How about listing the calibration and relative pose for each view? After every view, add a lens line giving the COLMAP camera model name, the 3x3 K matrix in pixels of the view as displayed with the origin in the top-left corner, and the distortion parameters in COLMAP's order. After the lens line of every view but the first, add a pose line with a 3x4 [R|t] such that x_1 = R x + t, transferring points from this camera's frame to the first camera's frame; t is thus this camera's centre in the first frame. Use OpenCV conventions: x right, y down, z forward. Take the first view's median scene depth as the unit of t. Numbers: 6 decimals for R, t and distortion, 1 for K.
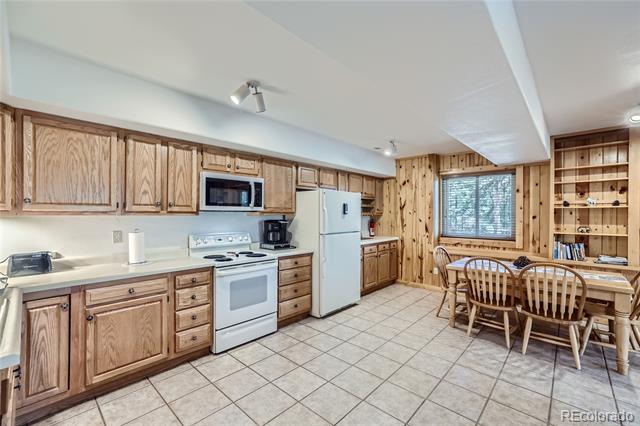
lens RADIAL K [[276.5, 0, 317.9], [0, 276.5, 213.9], [0, 0, 1]] dist [0.000570, 0.001953]
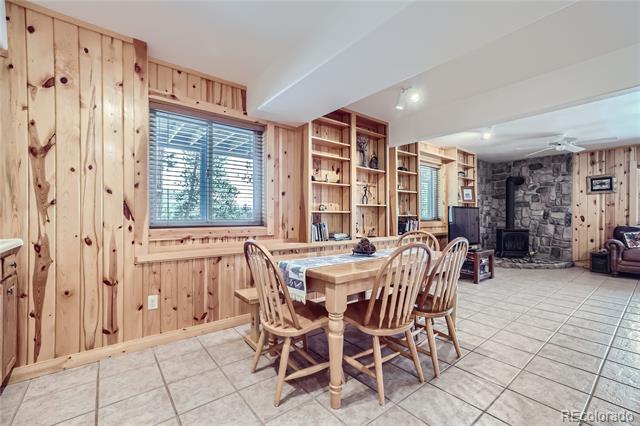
lens RADIAL K [[276.5, 0, 320.5], [0, 276.5, 213.9], [0, 0, 1]] dist [0.000570, 0.001953]
pose [[0.140632, -0.002403, 0.990059, 0.020199], [-0.007789, 0.999963, 0.003533, 0.087093], [-0.990031, -0.008208, 0.140608, 1.023231]]
